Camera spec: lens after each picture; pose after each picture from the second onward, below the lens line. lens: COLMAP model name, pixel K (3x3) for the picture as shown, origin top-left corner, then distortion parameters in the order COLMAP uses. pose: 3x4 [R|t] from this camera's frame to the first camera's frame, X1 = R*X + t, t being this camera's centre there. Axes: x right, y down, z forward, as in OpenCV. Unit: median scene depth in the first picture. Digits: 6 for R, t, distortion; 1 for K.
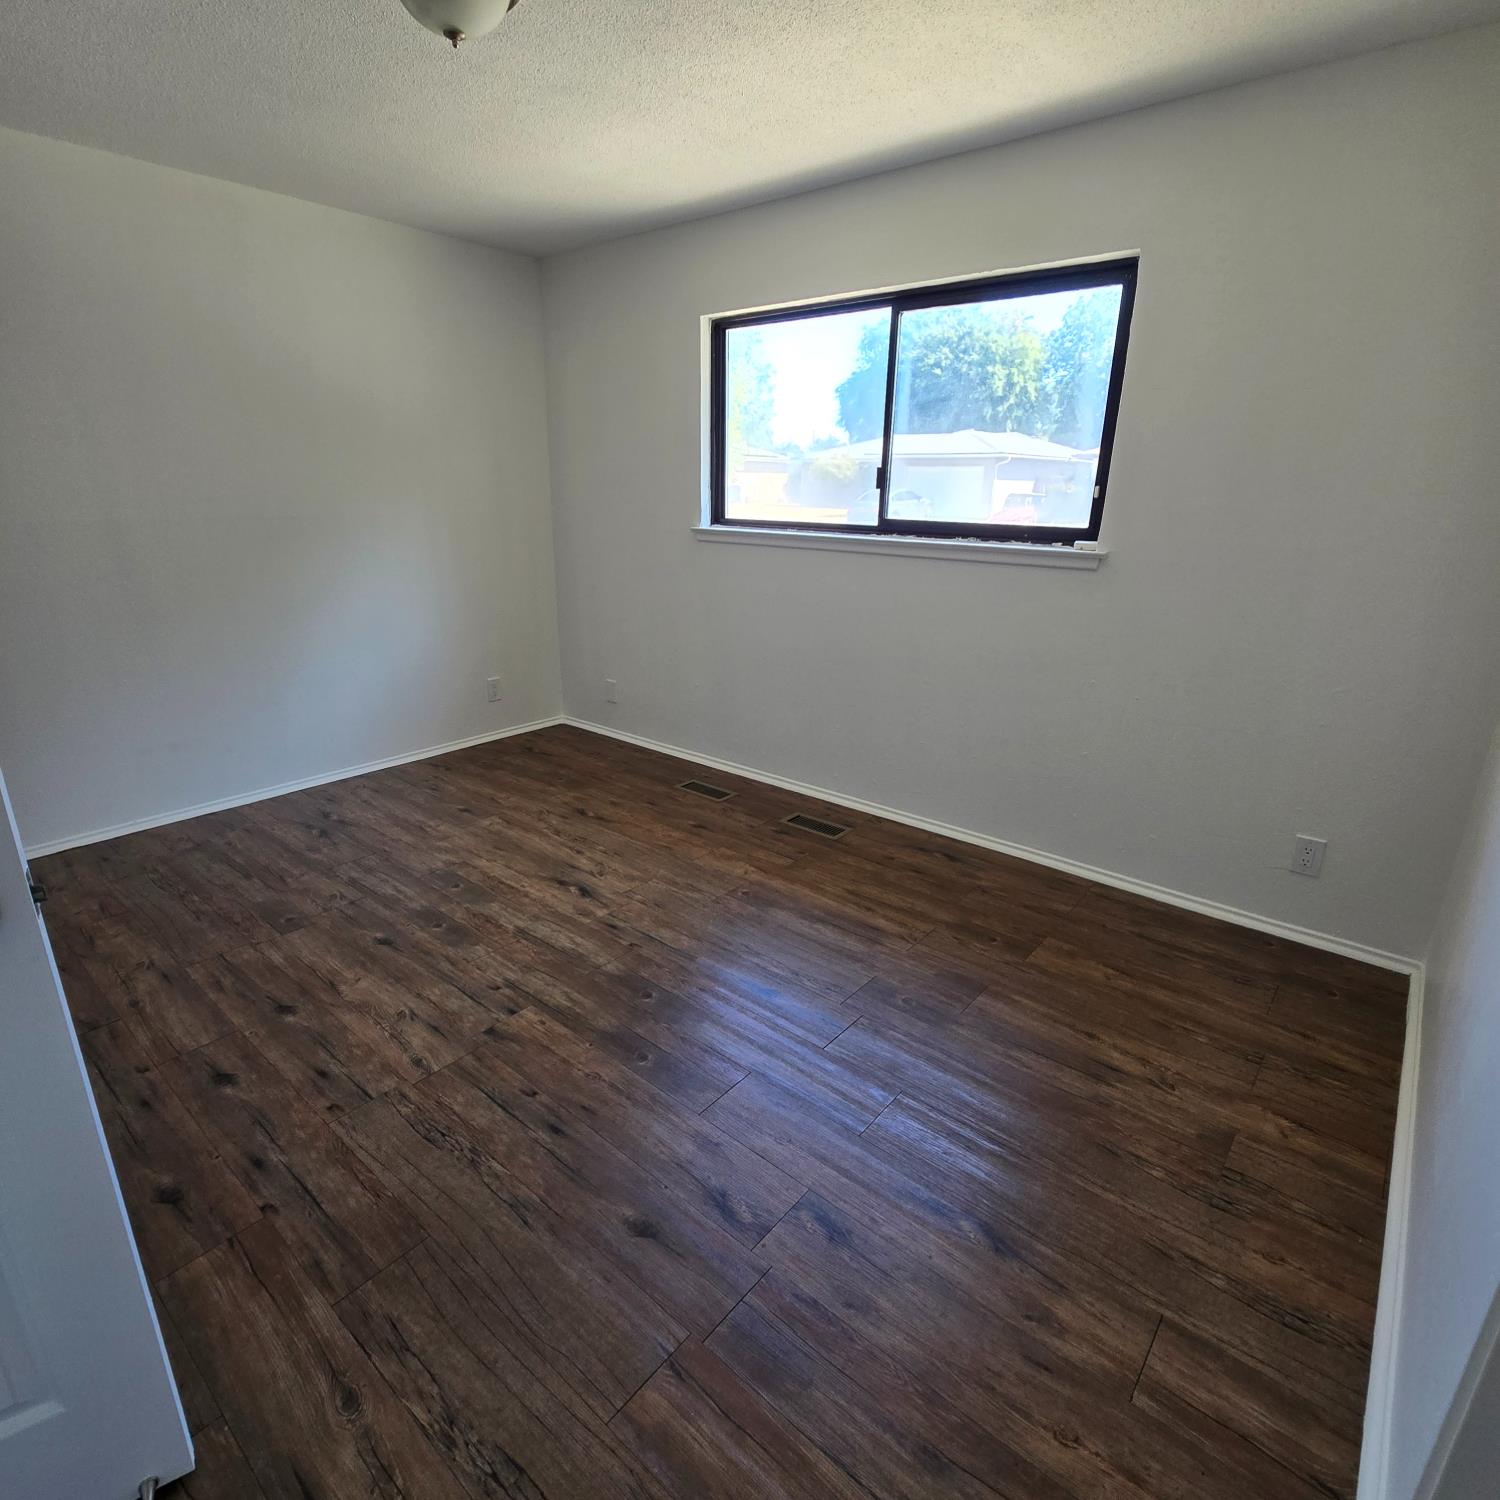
lens RADIAL K [[820.3, 0, 738.3], [0, 820.3, 755.7], [0, 0, 1]] dist [-0.003760, -0.000825]
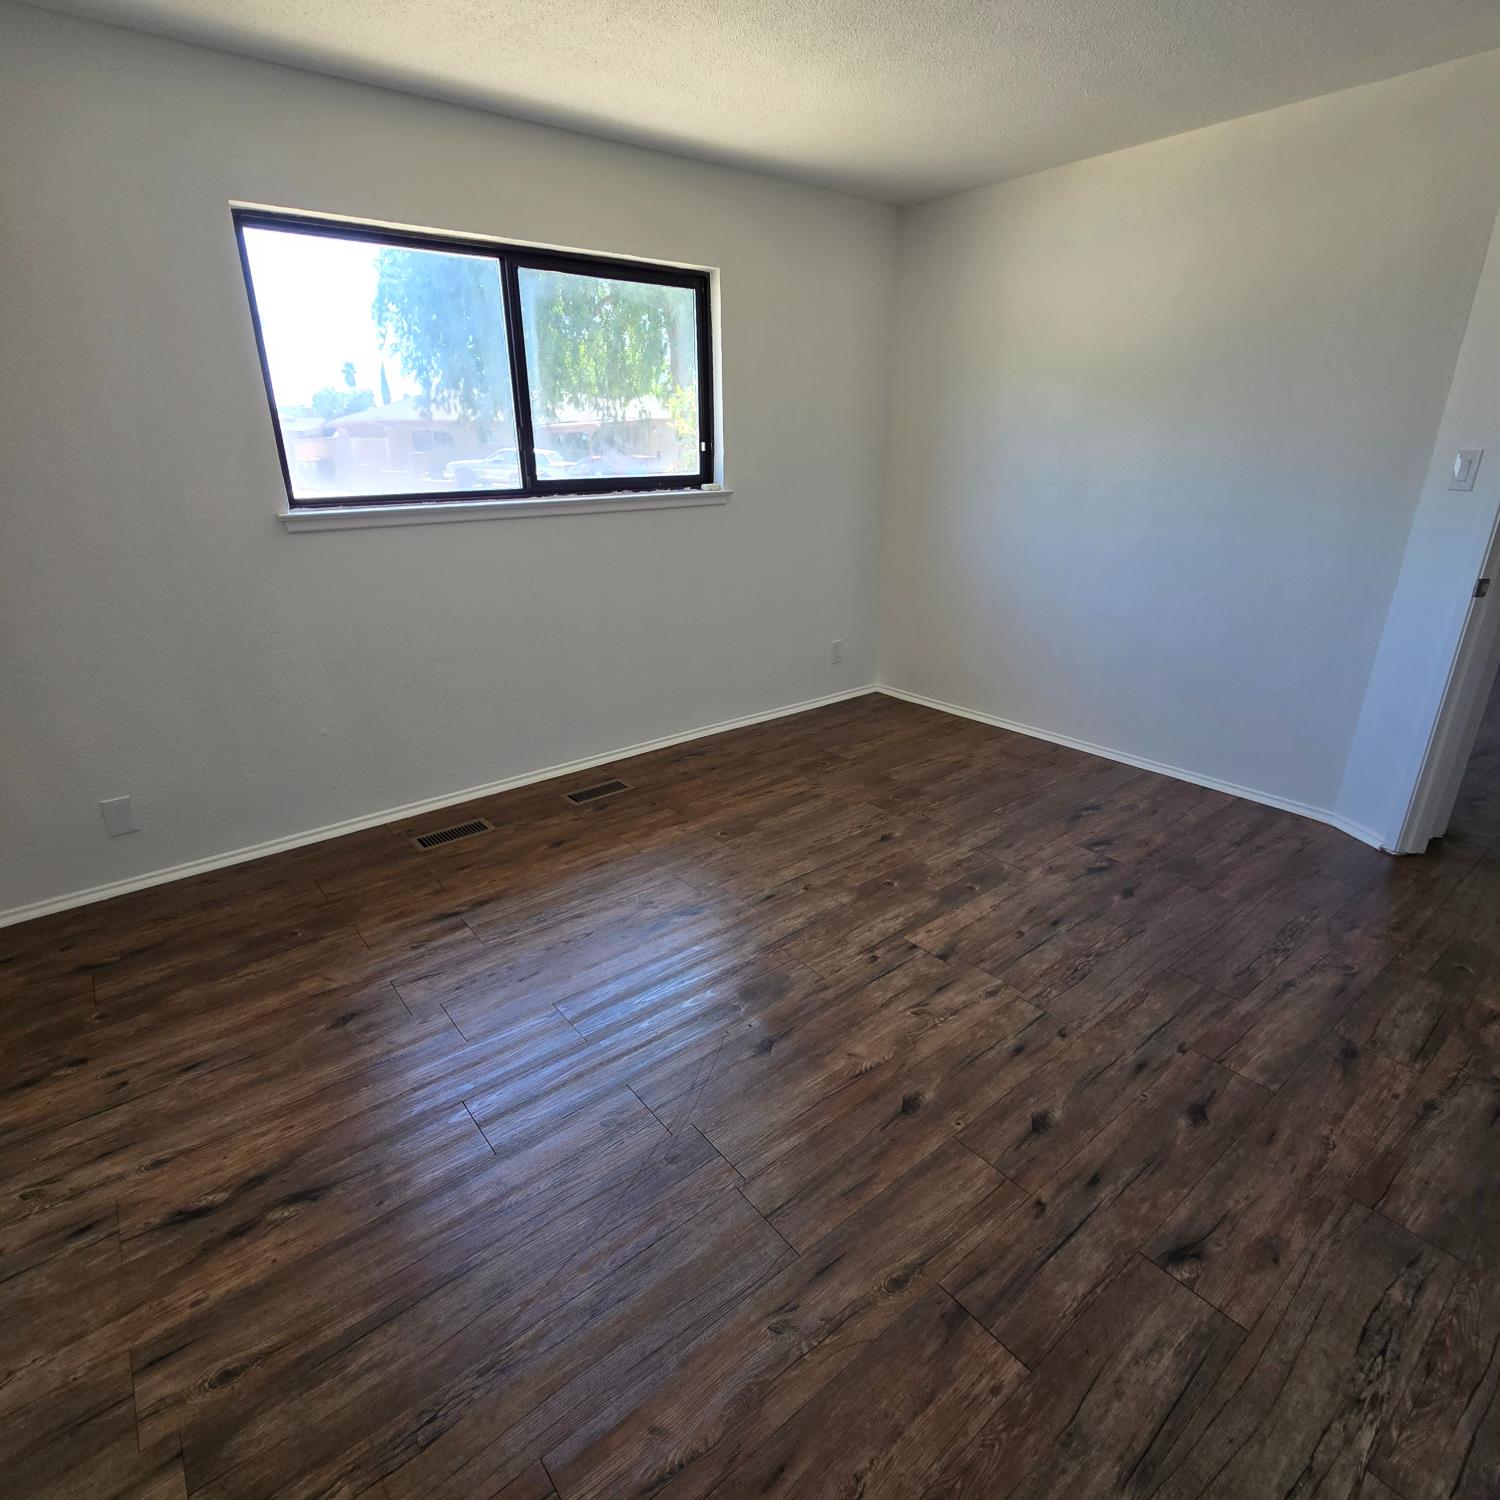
lens RADIAL K [[820.3, 0, 743.8], [0, 820.3, 760.1], [0, 0, 1]] dist [-0.003760, -0.000825]
pose [[0.194378, -0.369160, 0.908811, -1.004803], [0.323417, 0.898796, 0.295919, -0.246721], [-0.926077, 0.236404, 0.294099, 0.695948]]
